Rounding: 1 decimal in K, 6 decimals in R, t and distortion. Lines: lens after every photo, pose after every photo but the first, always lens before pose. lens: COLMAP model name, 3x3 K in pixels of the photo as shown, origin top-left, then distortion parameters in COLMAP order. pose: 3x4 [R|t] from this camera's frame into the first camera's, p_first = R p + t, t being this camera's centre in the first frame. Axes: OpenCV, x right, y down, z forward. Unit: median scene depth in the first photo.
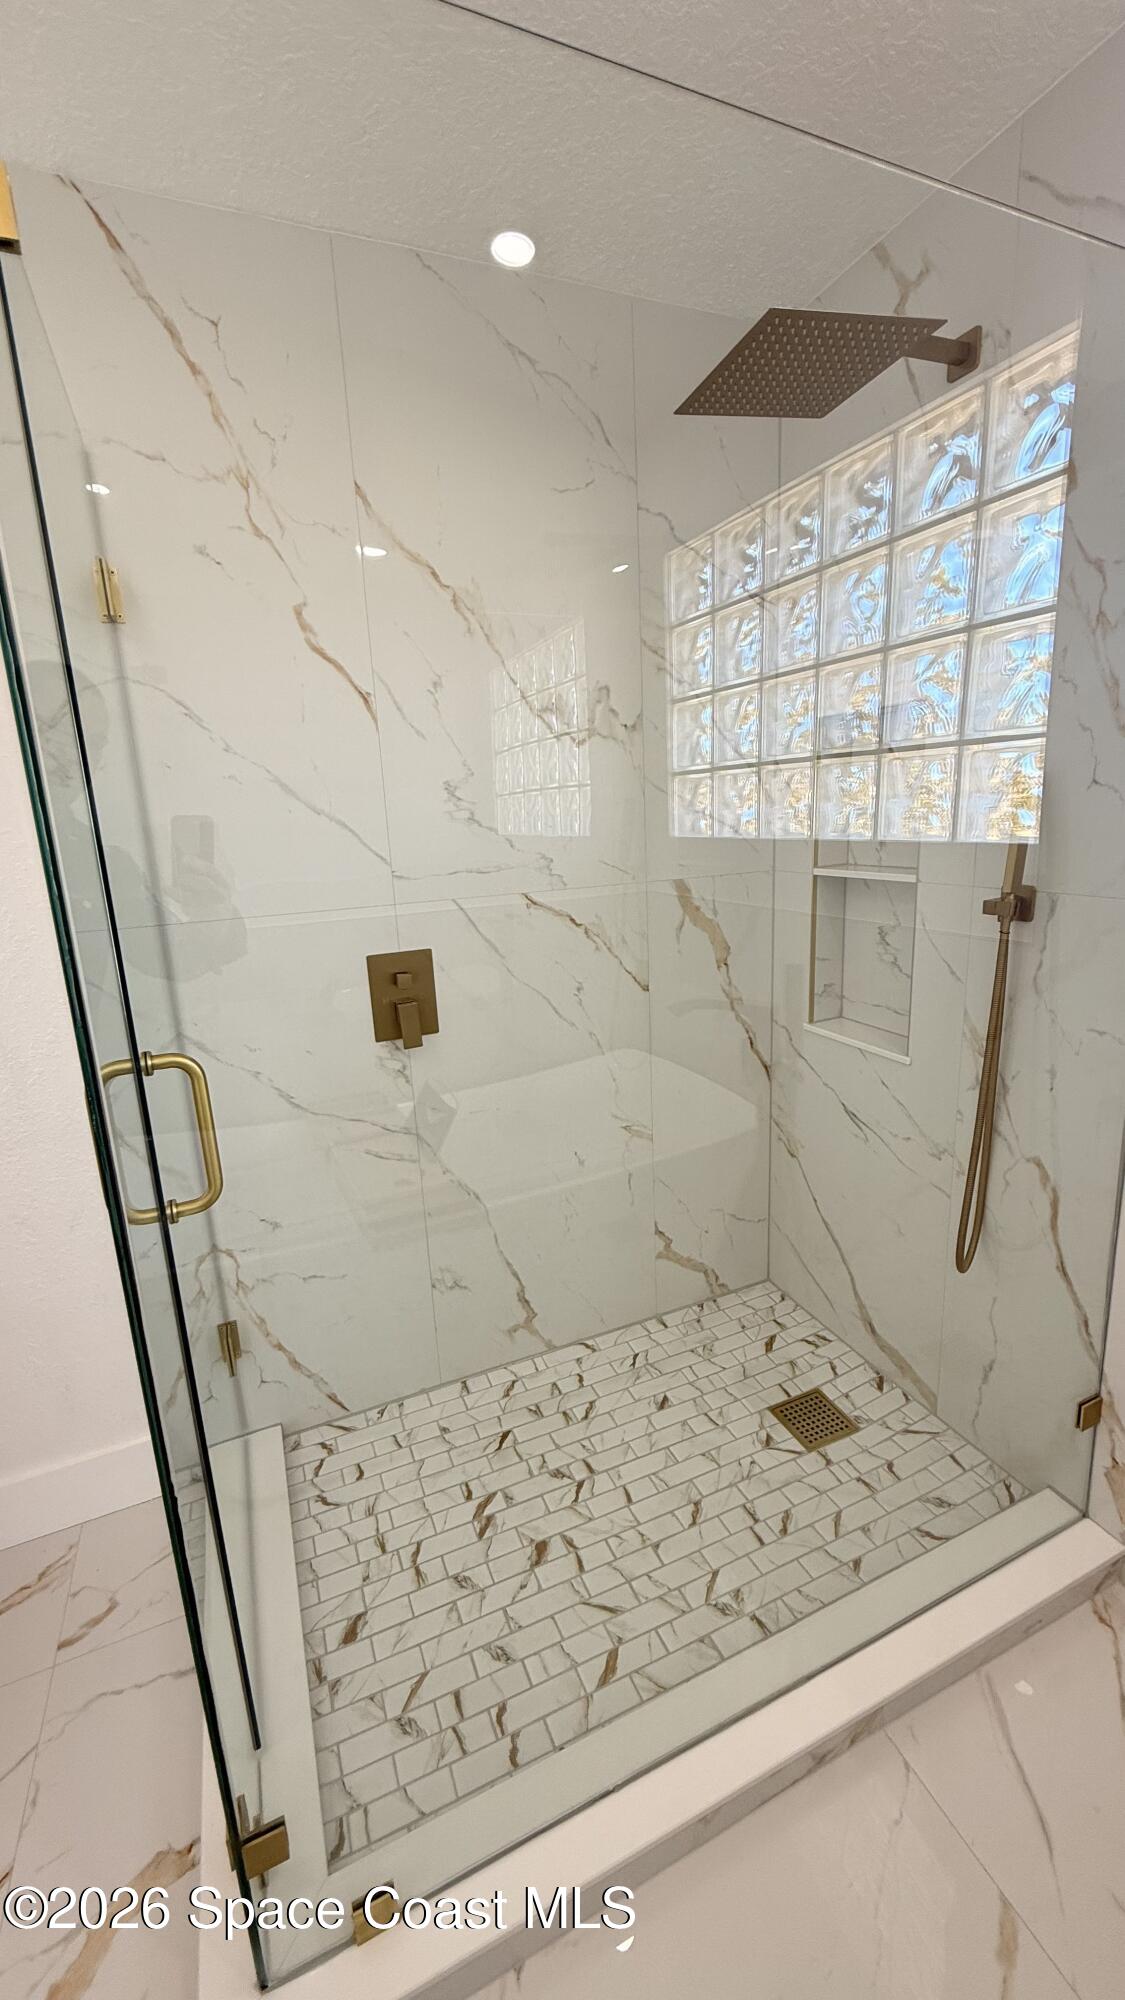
lens RADIAL K [[794.9, 0, 567.2], [0, 794.9, 993.6], [0, 0, 1]] dist [0.000755, -0.000563]
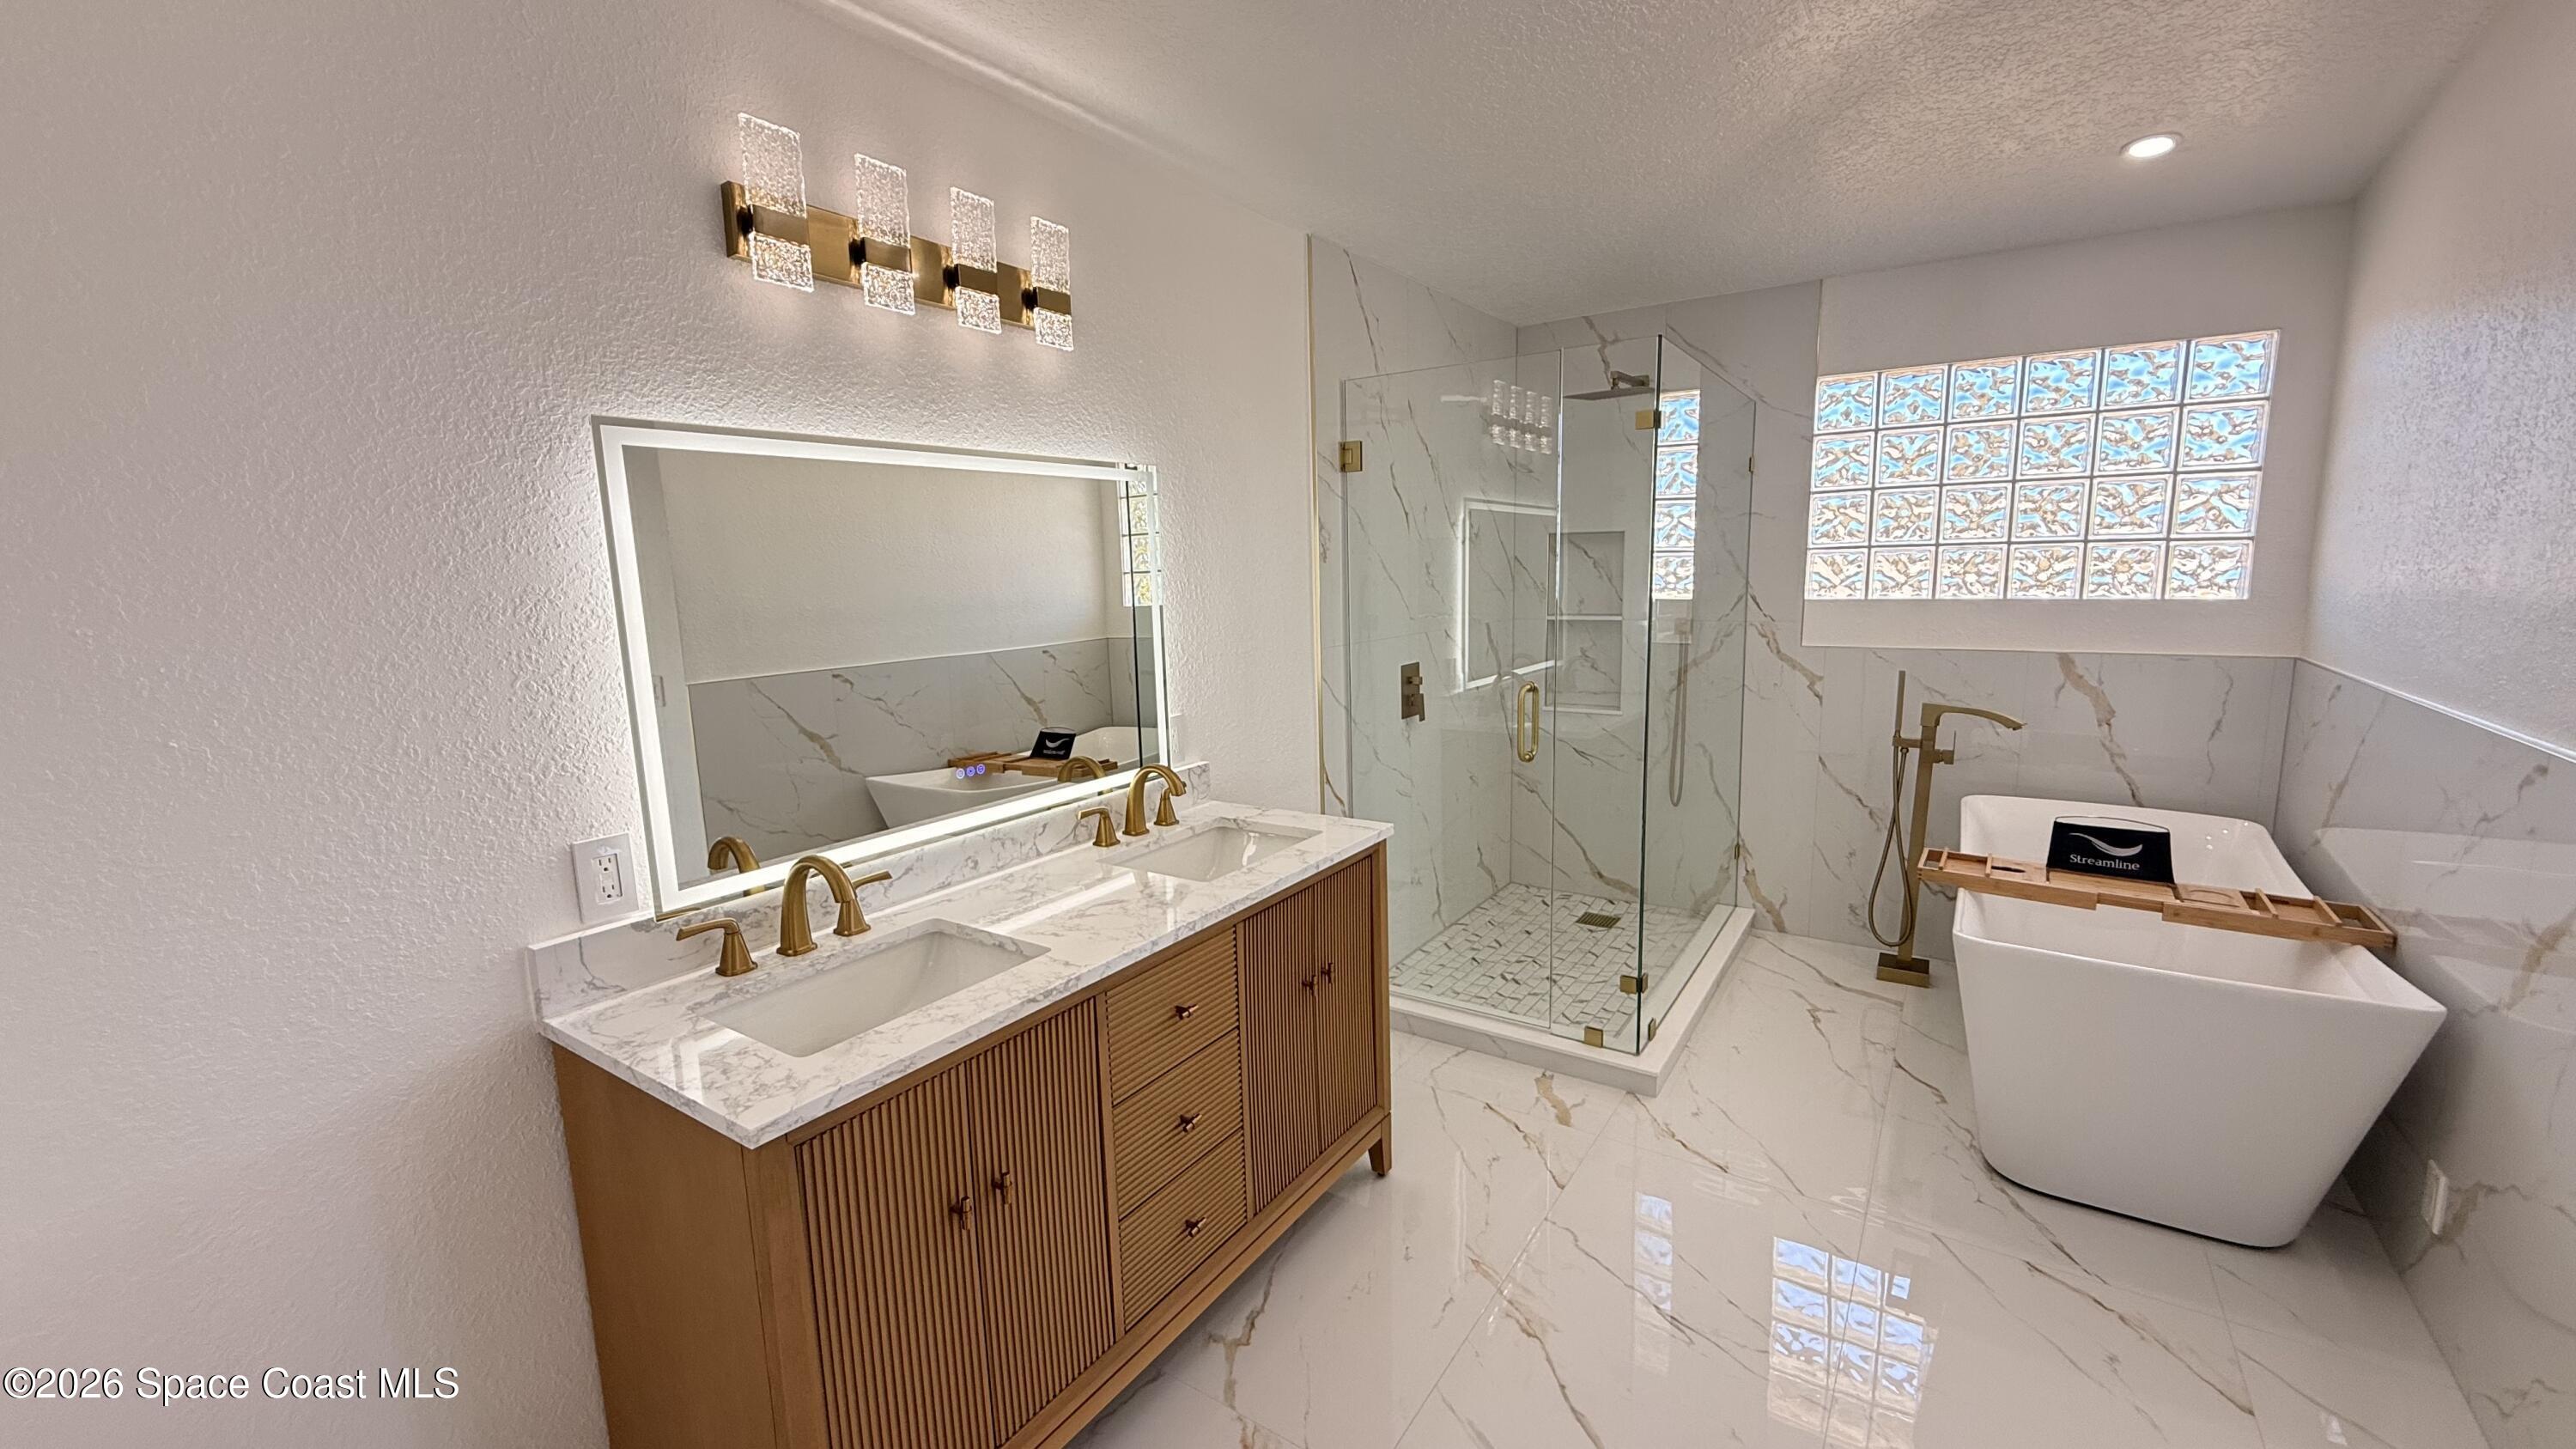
lens RADIAL K [[1023.9, 0, 1284.4], [0, 1023.9, 717.1], [0, 0, 1]] dist [0.000755, -0.000563]
pose [[0.844252, -0.053741, 0.533246, -1.709923], [0.103476, 0.992584, -0.063794, 0.182467], [-0.525863, 0.109036, 0.843552, -0.703328]]
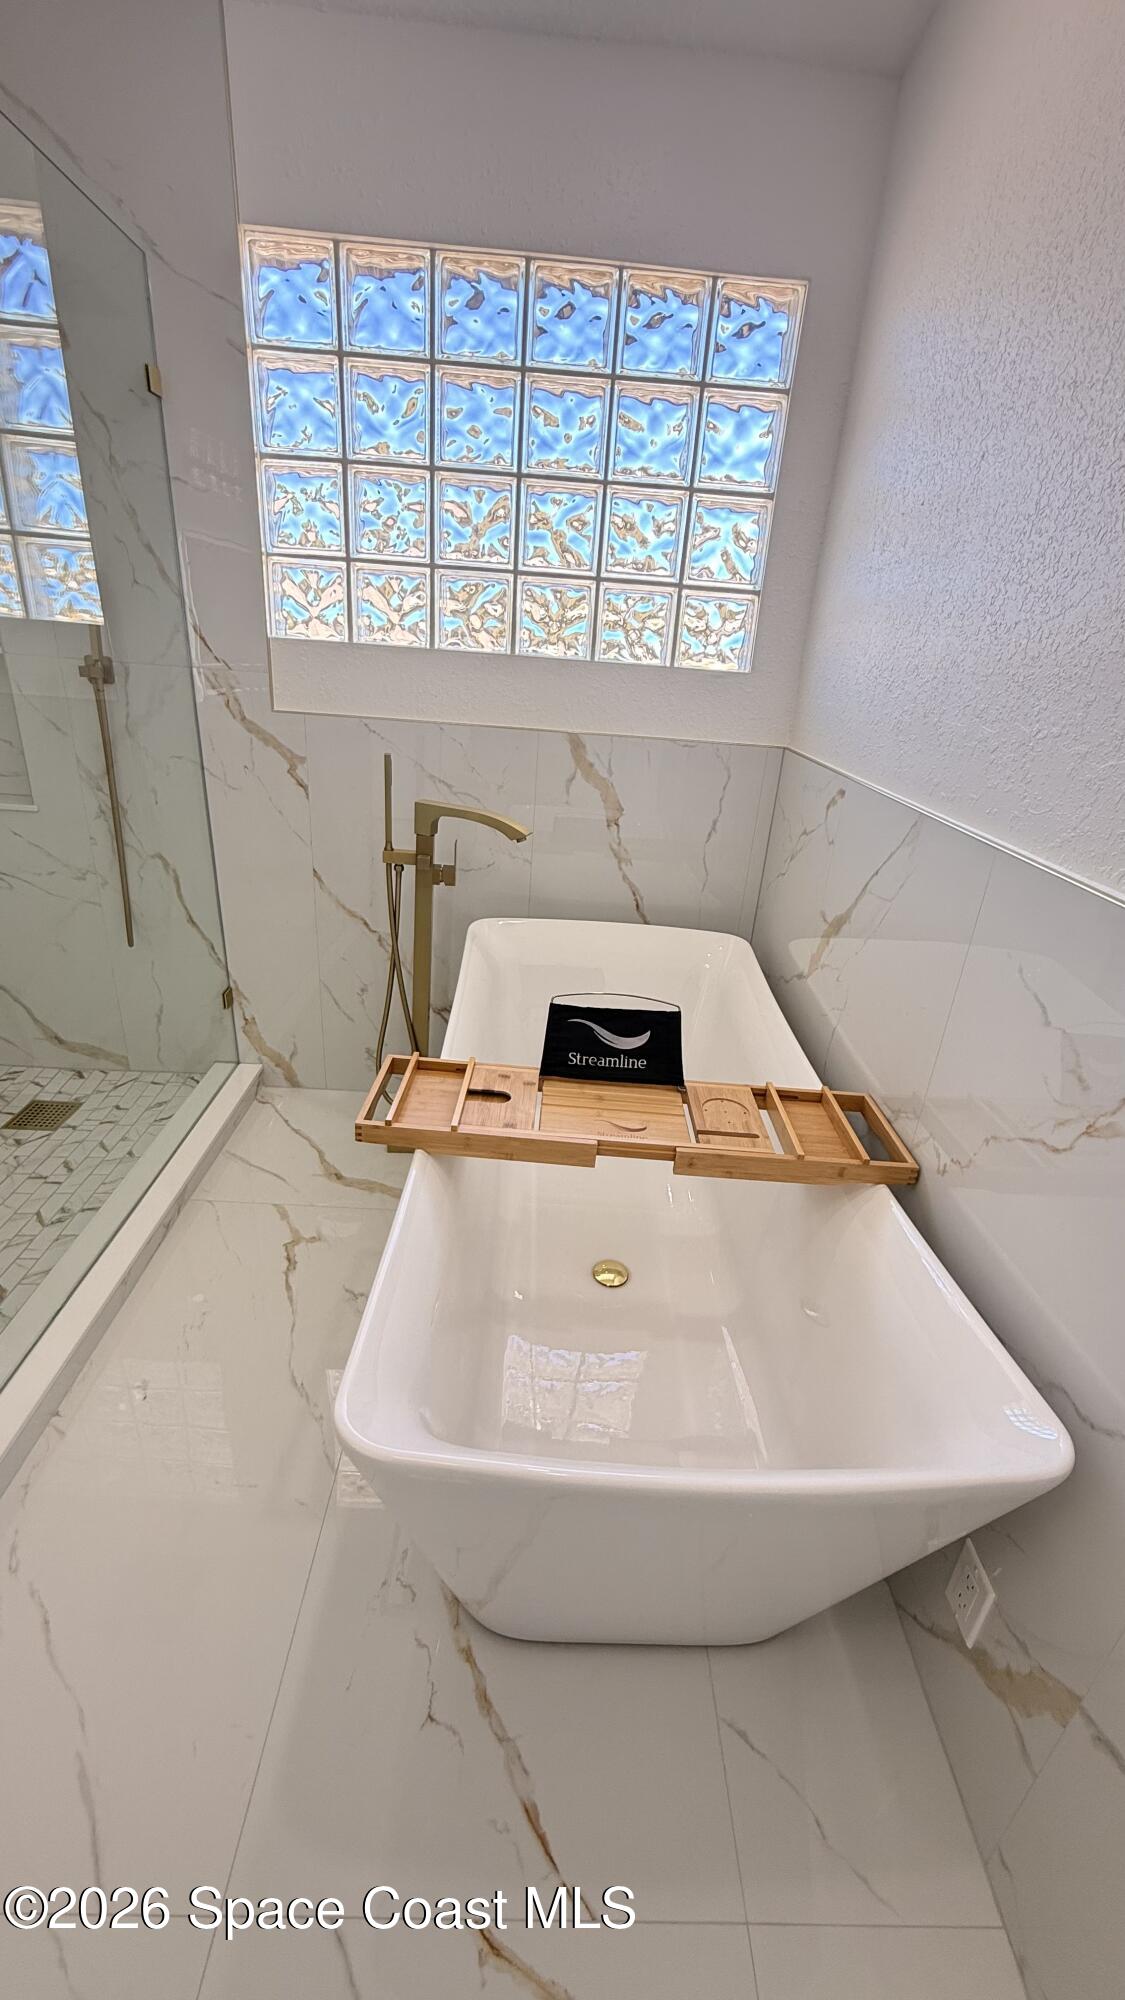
lens RADIAL K [[794.9, 0, 563.0], [0, 794.9, 999.3], [0, 0, 1]] dist [0.000755, -0.000563]
pose [[0.385413, -0.313393, 0.867895, -0.463979], [0.120834, 0.949600, 0.289237, 0.117288], [-0.914798, -0.006605, 0.403857, -0.282640]]
